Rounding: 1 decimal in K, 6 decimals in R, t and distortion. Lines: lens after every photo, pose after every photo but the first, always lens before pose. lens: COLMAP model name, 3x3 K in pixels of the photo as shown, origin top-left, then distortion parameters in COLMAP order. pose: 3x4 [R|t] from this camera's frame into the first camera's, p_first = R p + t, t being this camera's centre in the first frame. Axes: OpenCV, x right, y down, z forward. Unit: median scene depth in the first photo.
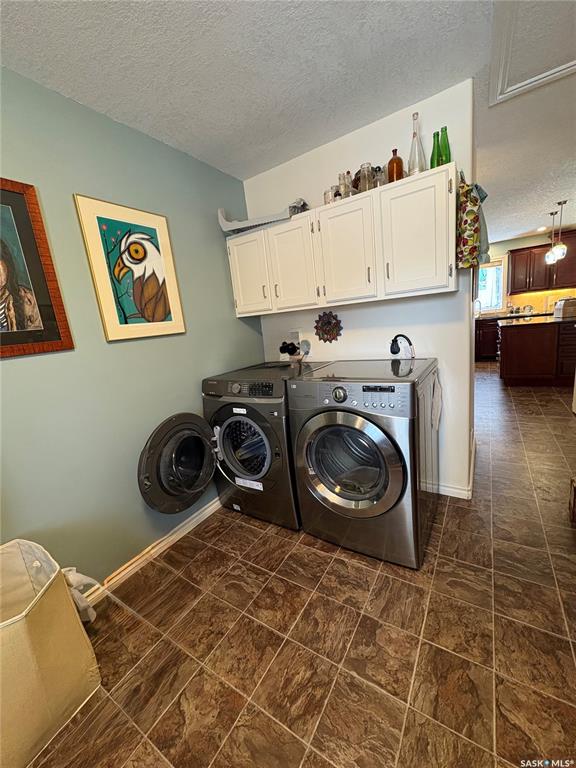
lens RADIAL K [[306.1, 0, 288.5], [0, 306.1, 384.4], [0, 0, 1]] dist [0.004115, -0.000427]
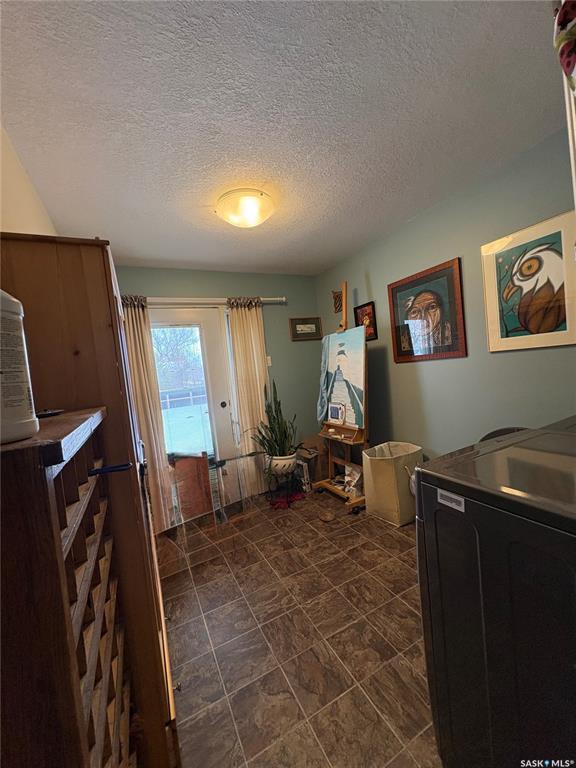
lens RADIAL K [[306.1, 0, 288.3], [0, 306.1, 384.3], [0, 0, 1]] dist [0.004115, -0.000427]
pose [[-0.495551, 0.204728, -0.844107, 1.090128], [-0.017633, 0.969253, 0.245432, -0.357761], [0.868400, 0.136509, -0.476704, 1.036603]]
